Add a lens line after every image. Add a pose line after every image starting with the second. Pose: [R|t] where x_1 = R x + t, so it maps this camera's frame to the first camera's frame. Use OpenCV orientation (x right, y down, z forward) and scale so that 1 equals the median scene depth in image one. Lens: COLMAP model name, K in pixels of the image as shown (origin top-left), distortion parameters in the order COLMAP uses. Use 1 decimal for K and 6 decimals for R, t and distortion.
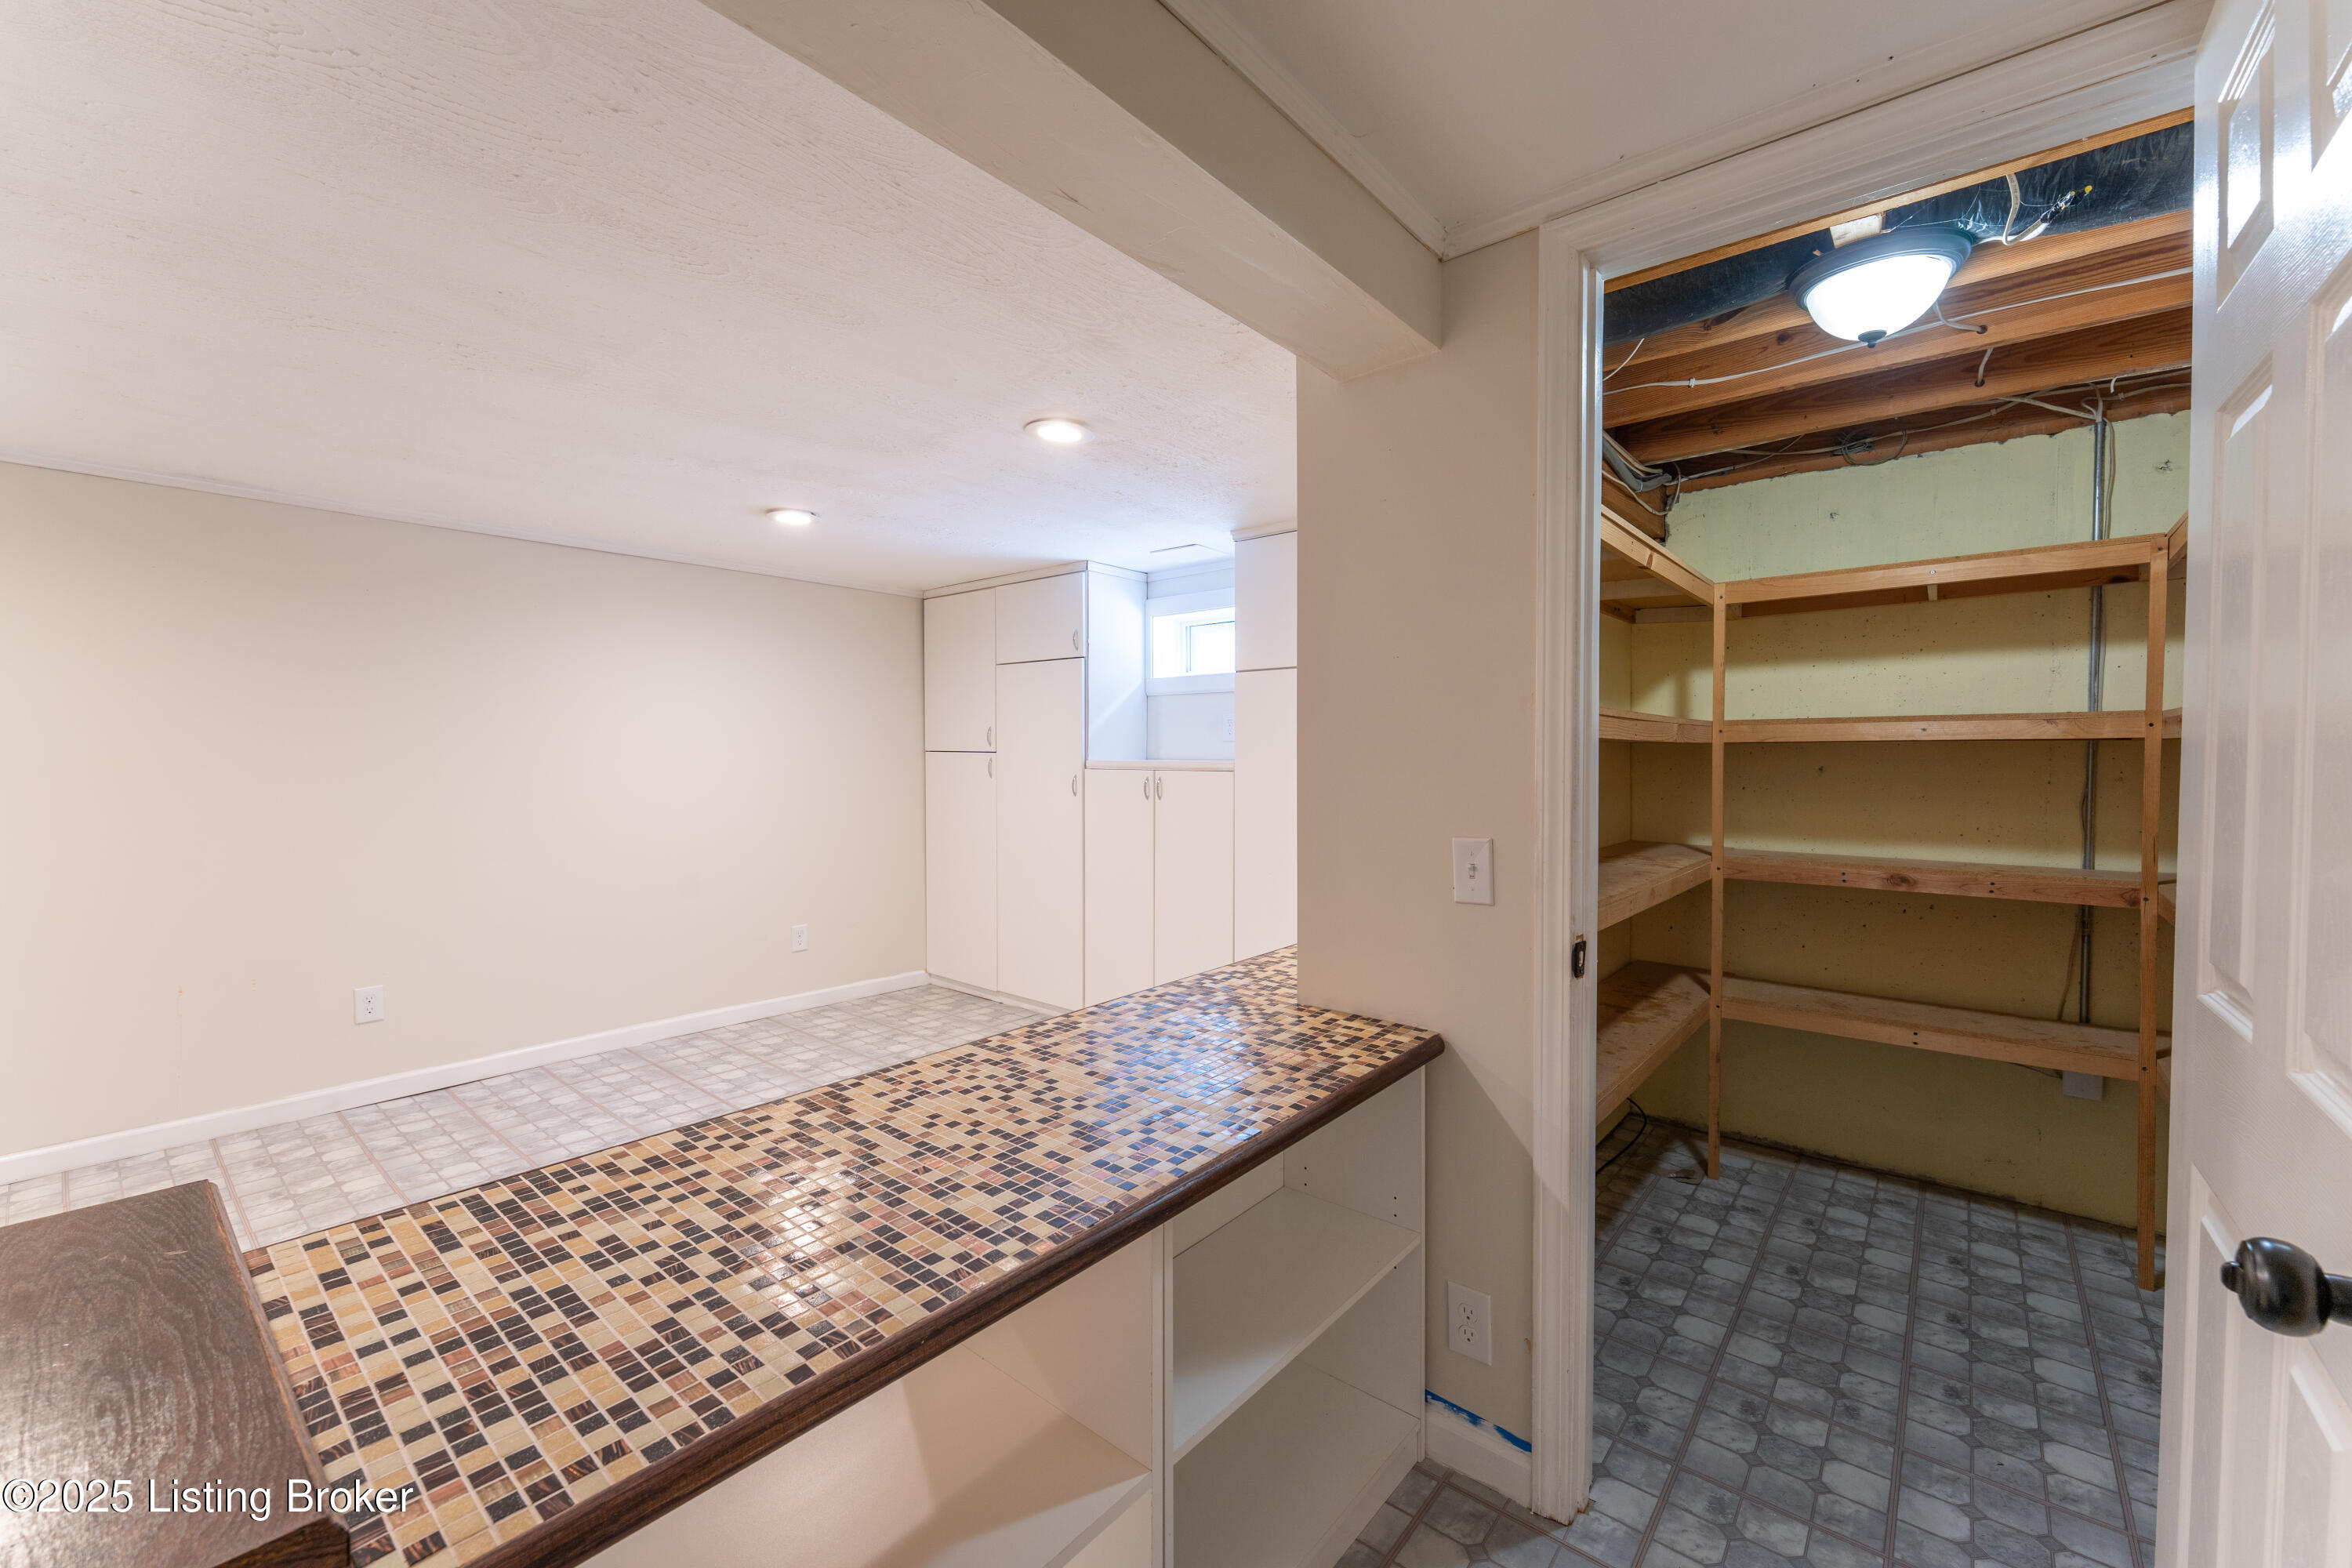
lens RADIAL K [[944.2, 0, 1185.4], [0, 944.2, 776.8], [0, 0, 1]] dist [-0.001050, -0.000303]
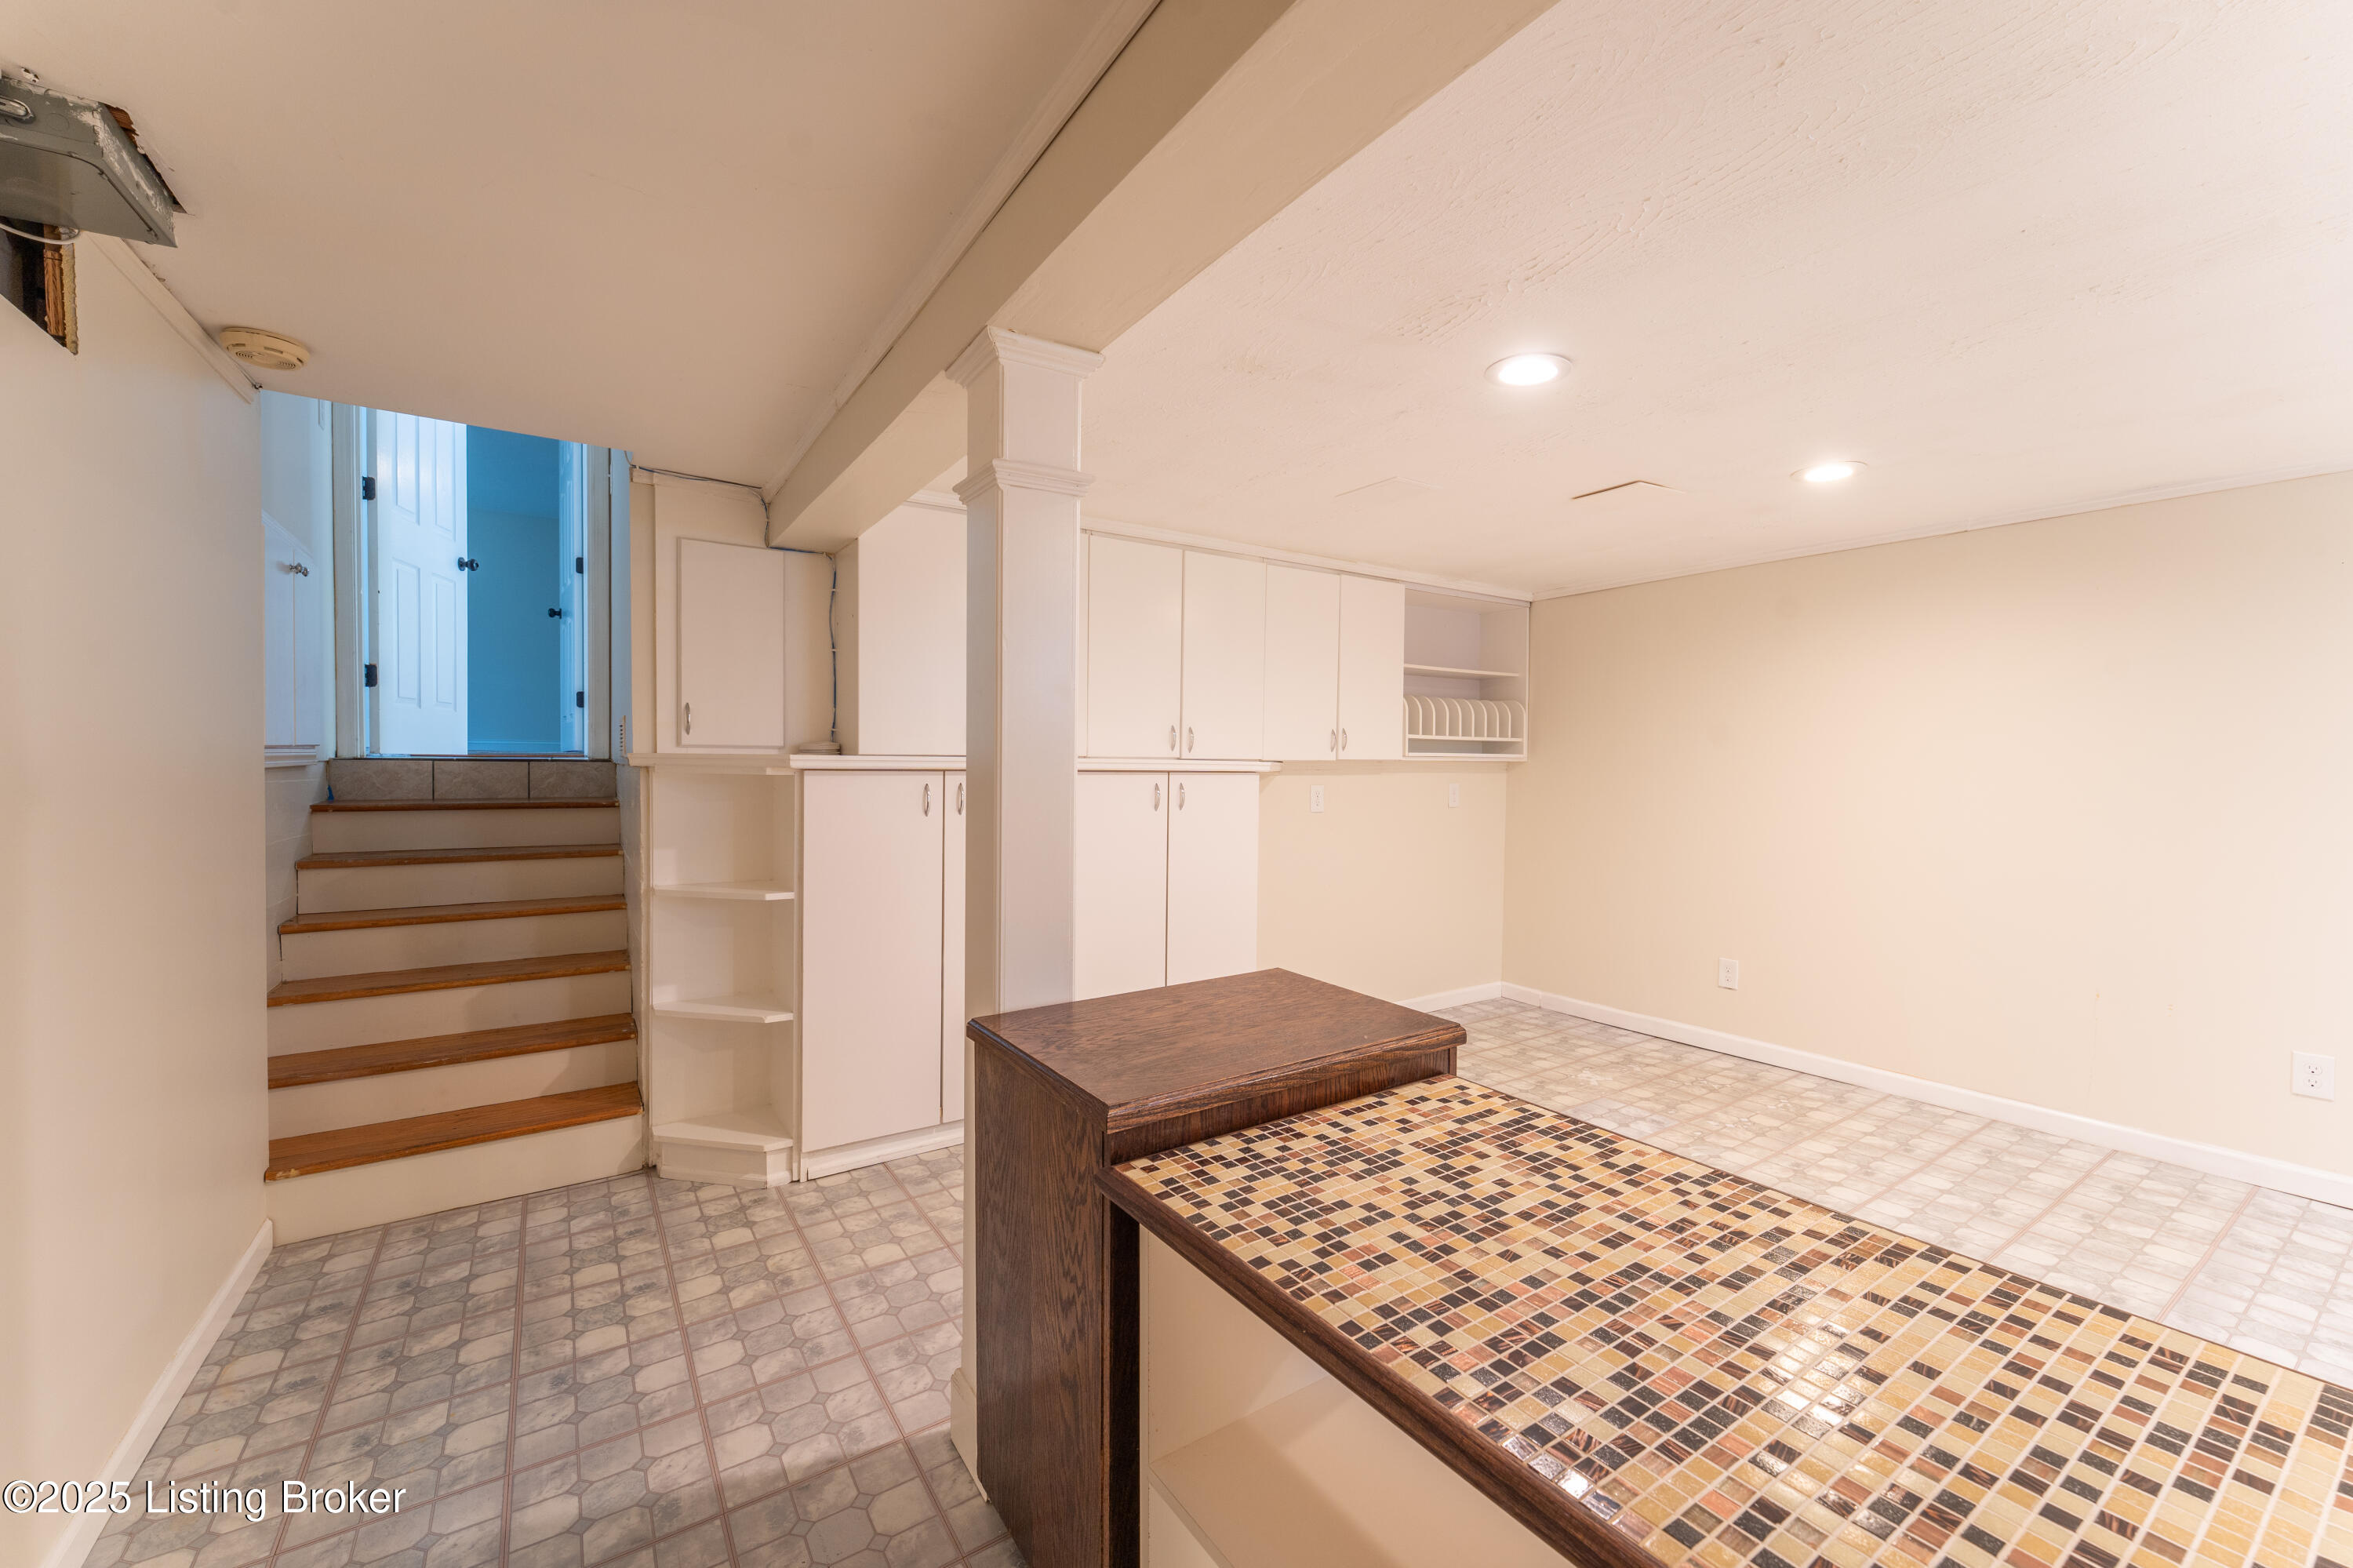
lens RADIAL K [[939.8, 0, 1181.6], [0, 939.8, 775.9], [0, 0, 1]] dist [-0.000742, -0.000564]
pose [[-0.283058, 0.012100, -0.959026, 0.402179], [-0.030687, 0.999294, 0.021666, -0.009256], [0.958612, 0.035563, -0.282487, 0.634261]]
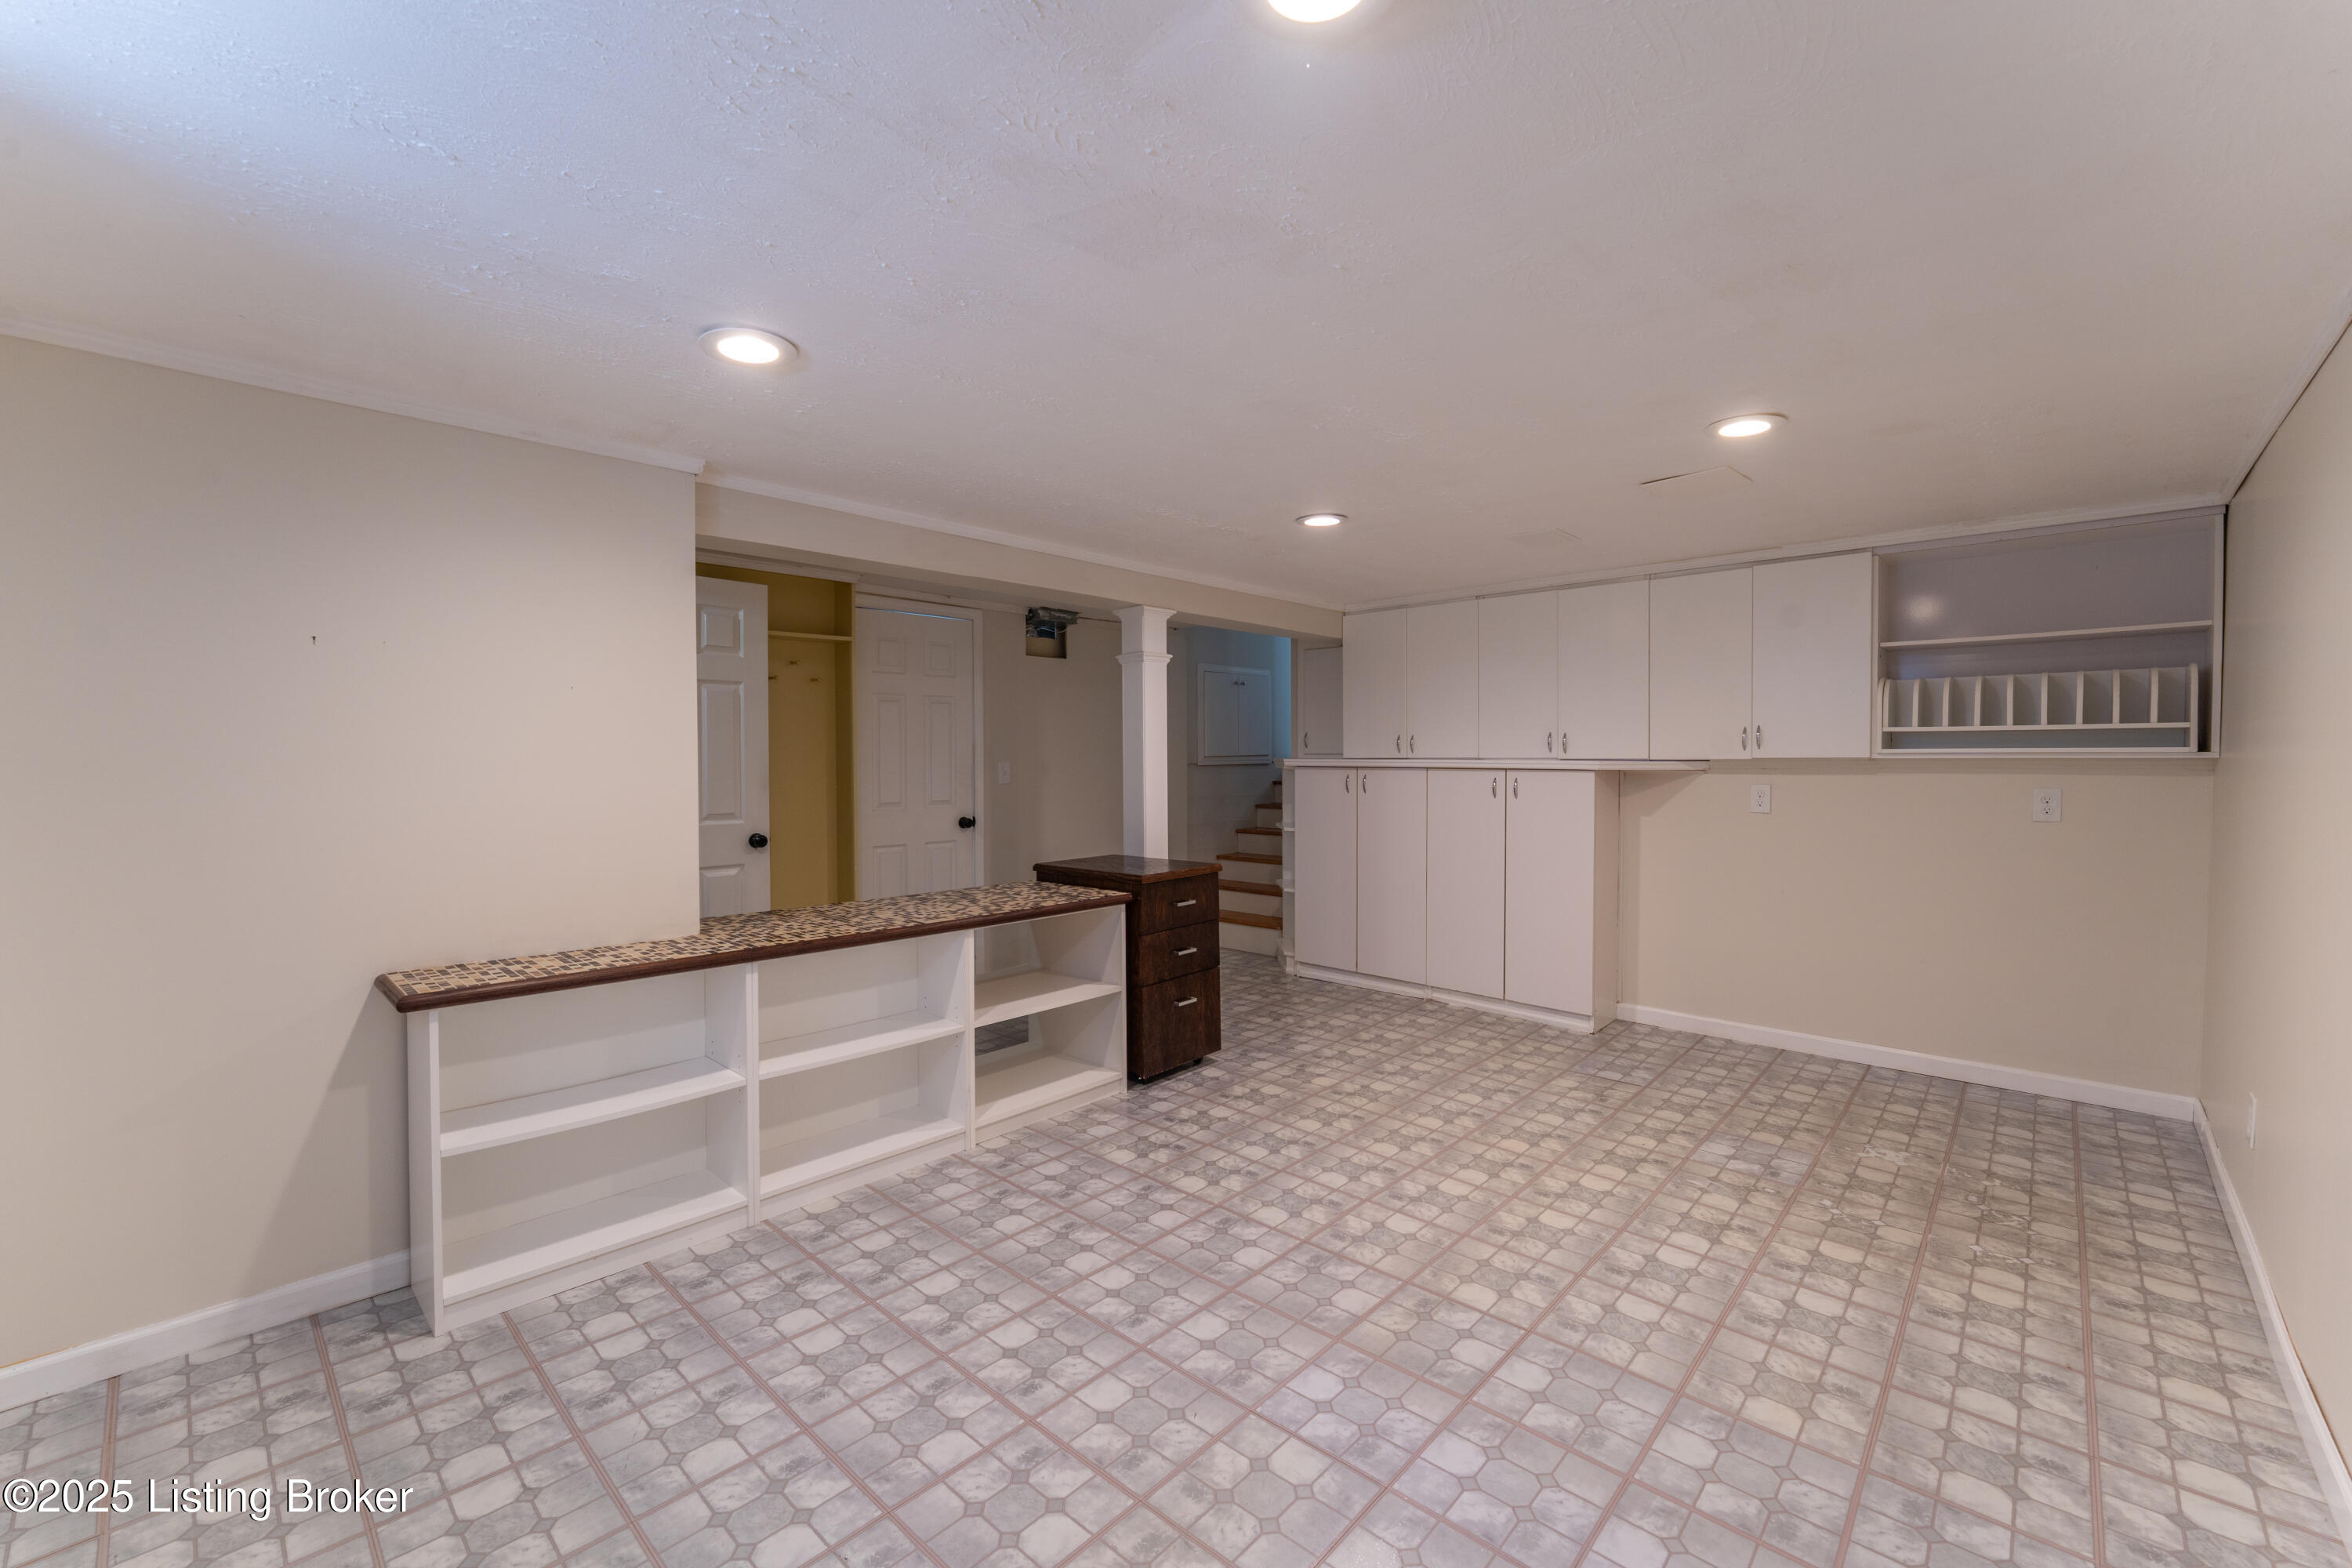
lens RADIAL K [[939.4, 0, 1181.1], [0, 939.4, 775.9], [0, 0, 1]] dist [-0.000742, -0.000564]
pose [[-0.998495, 0.002066, 0.054804, -0.901866], [0.004657, 0.998874, 0.047209, -0.094804], [-0.054645, 0.047393, -0.997380, 3.034526]]
